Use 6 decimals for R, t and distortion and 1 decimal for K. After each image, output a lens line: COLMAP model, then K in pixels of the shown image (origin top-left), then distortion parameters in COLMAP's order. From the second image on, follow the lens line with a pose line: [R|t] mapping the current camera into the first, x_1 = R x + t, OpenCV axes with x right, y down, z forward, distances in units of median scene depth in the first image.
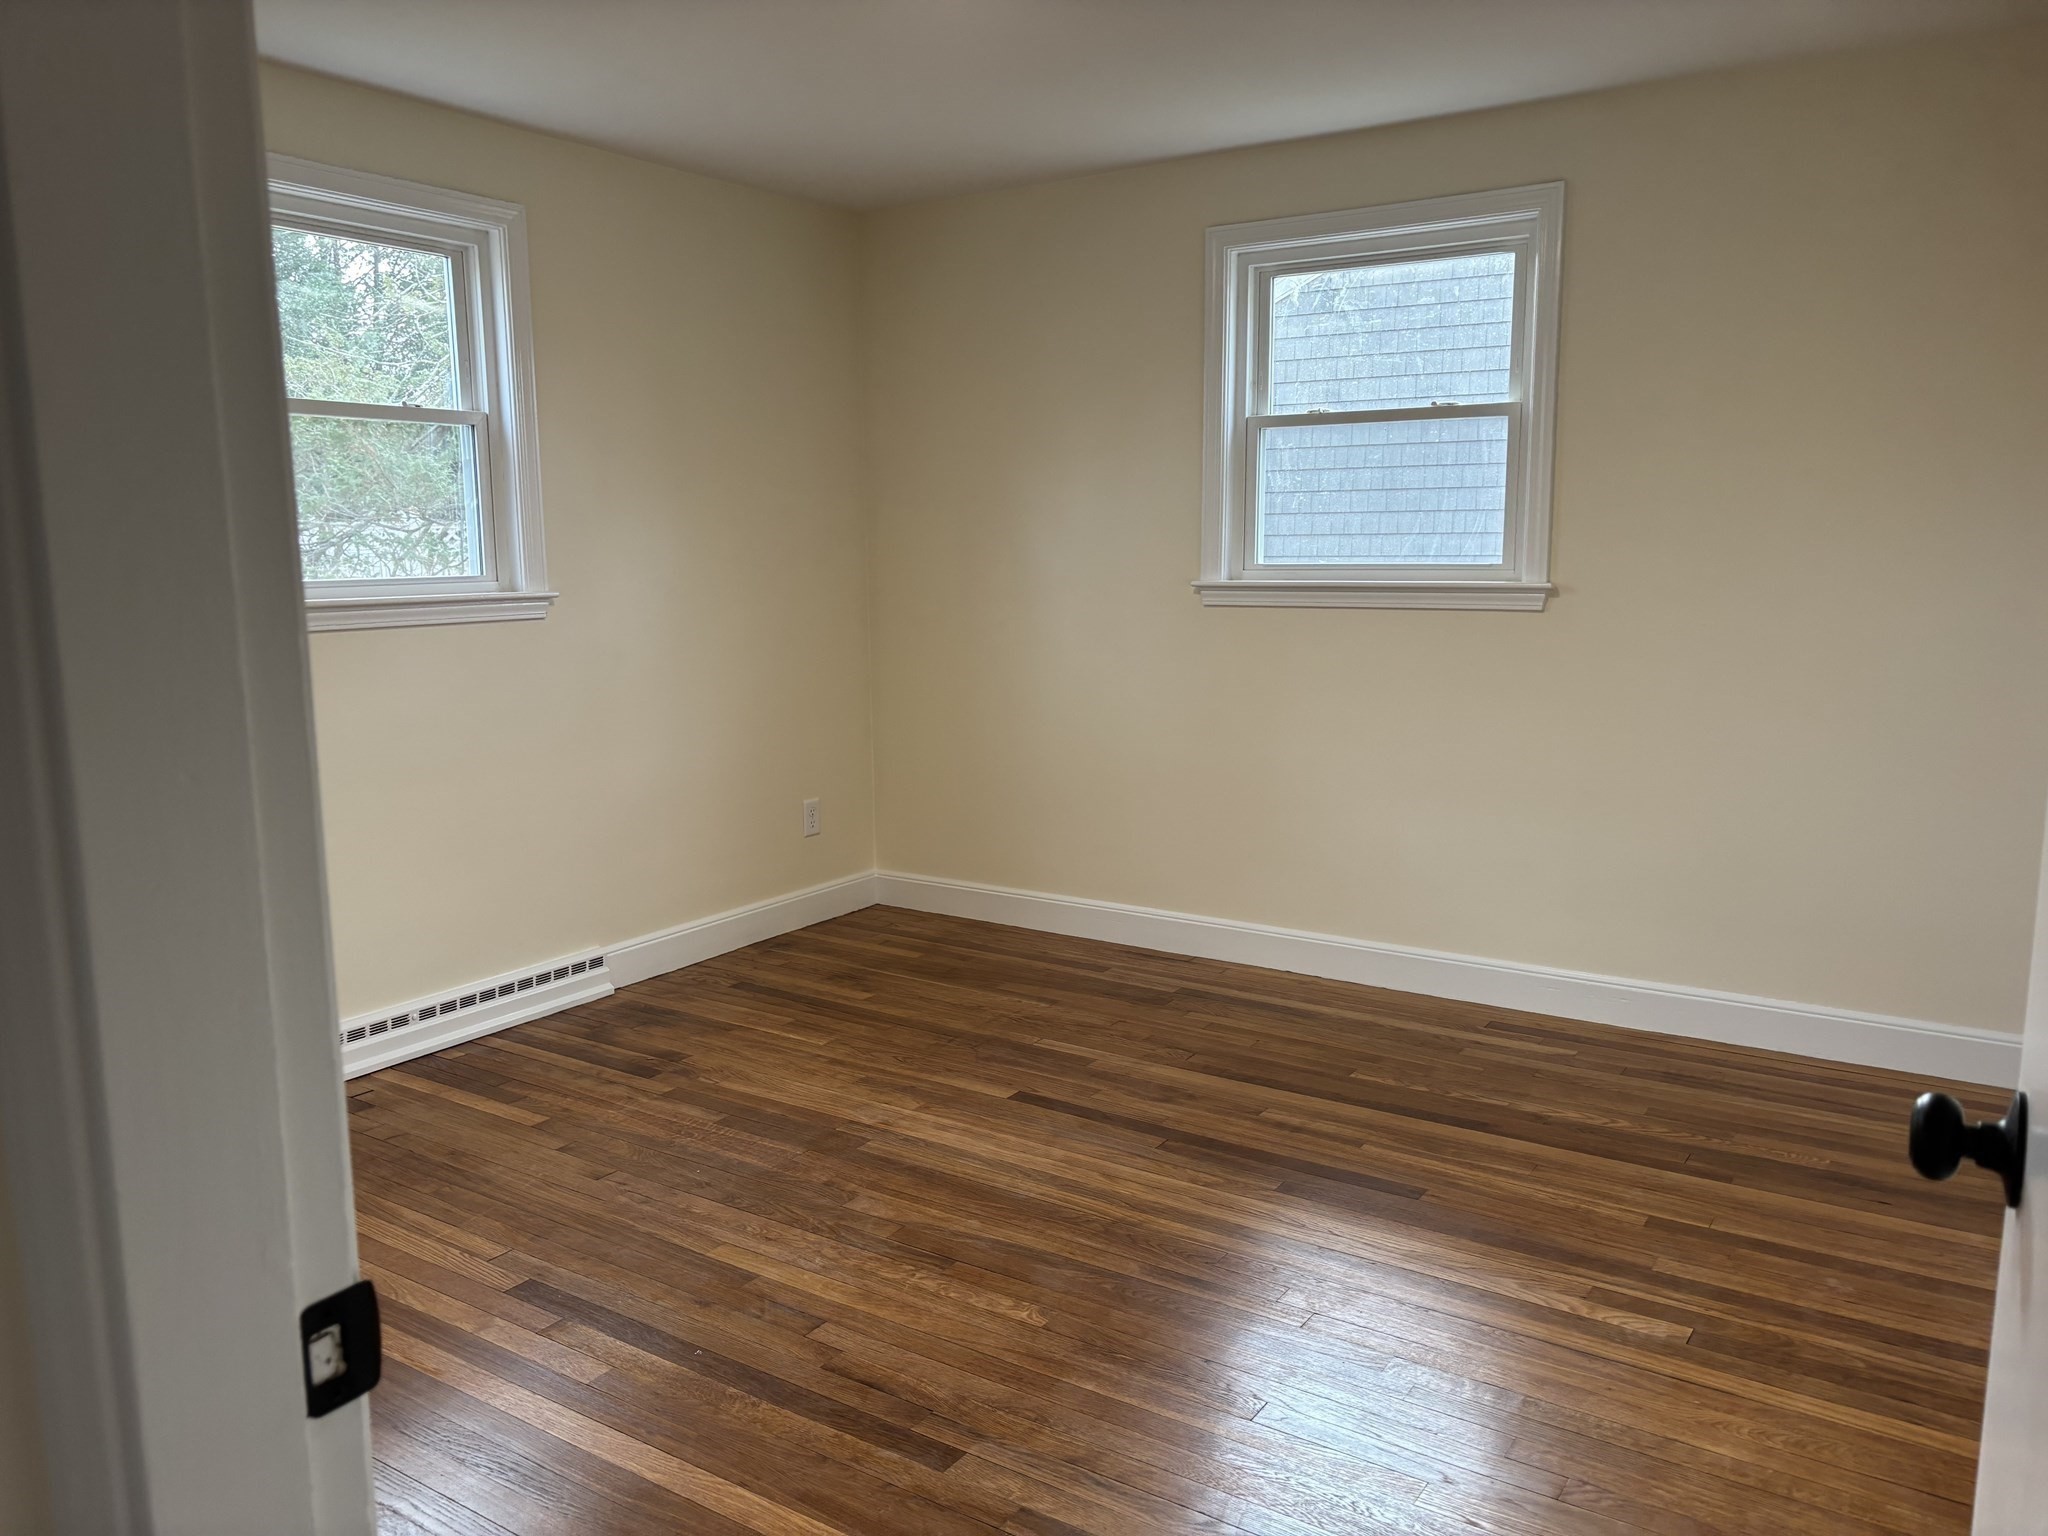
lens RADIAL K [[1546.9, 0, 1024.3], [0, 1546.9, 773.5], [0, 0, 1]] dist [0.062215, -0.070549]
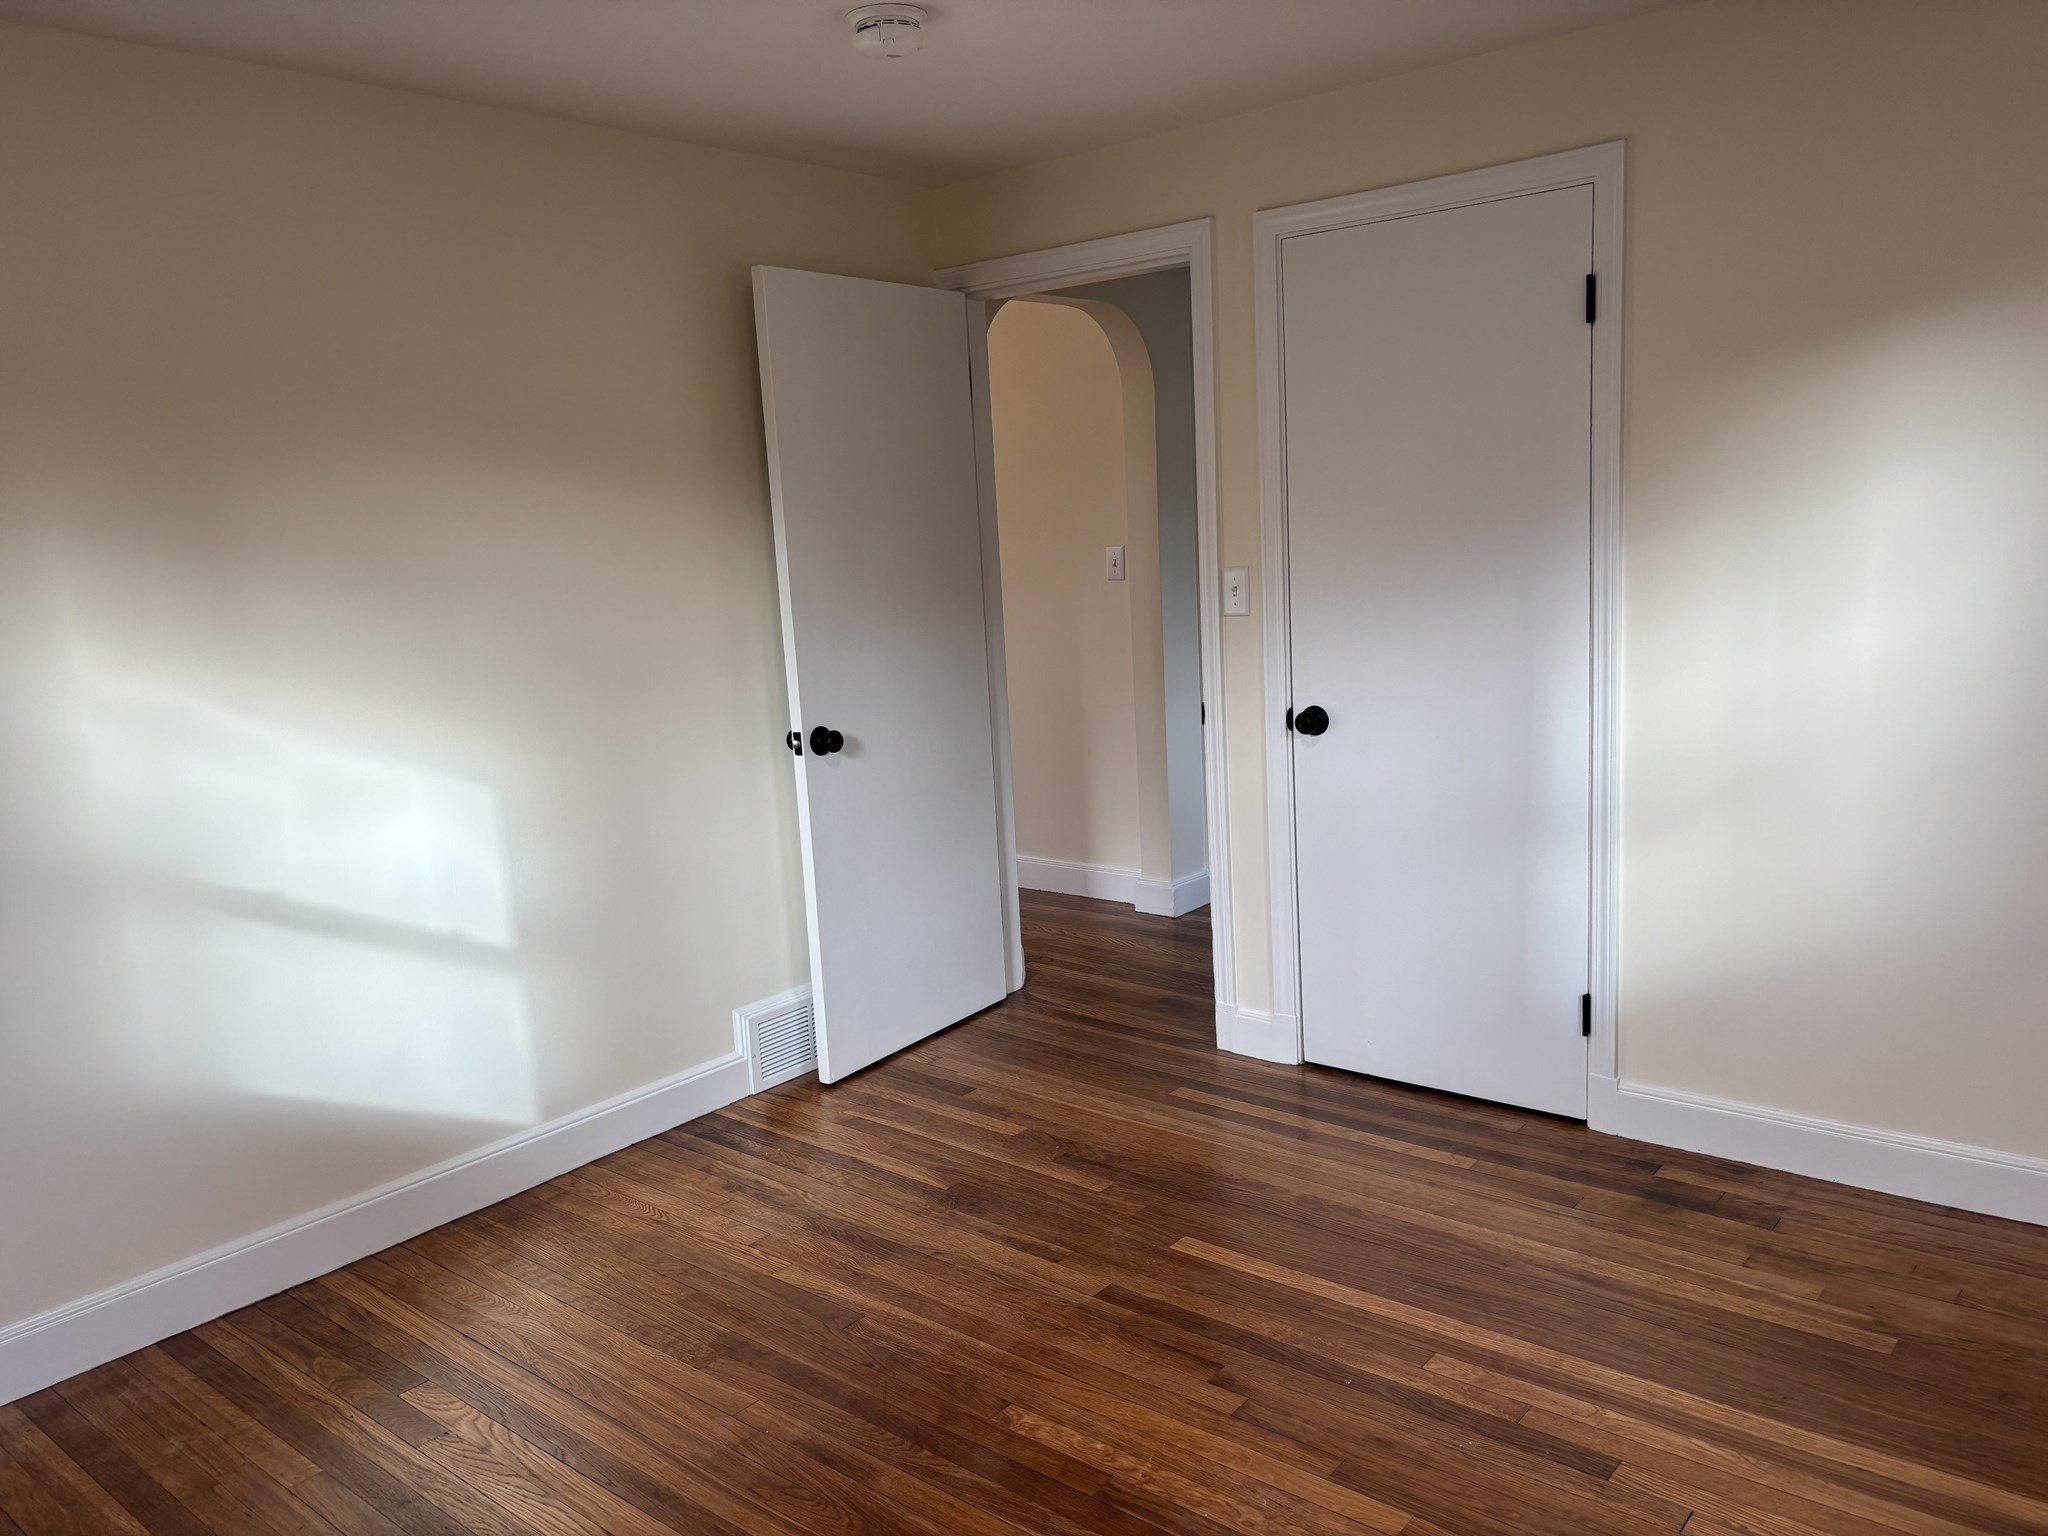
lens RADIAL K [[1546.9, 0, 1024.2], [0, 1546.9, 768.3], [0, 0, 1]] dist [0.062215, -0.070549]
pose [[-0.991589, 0.043814, 0.121787, -0.139677], [0.080203, 0.946528, 0.312493, -0.347324], [-0.101583, 0.319632, -0.942081, 1.853959]]
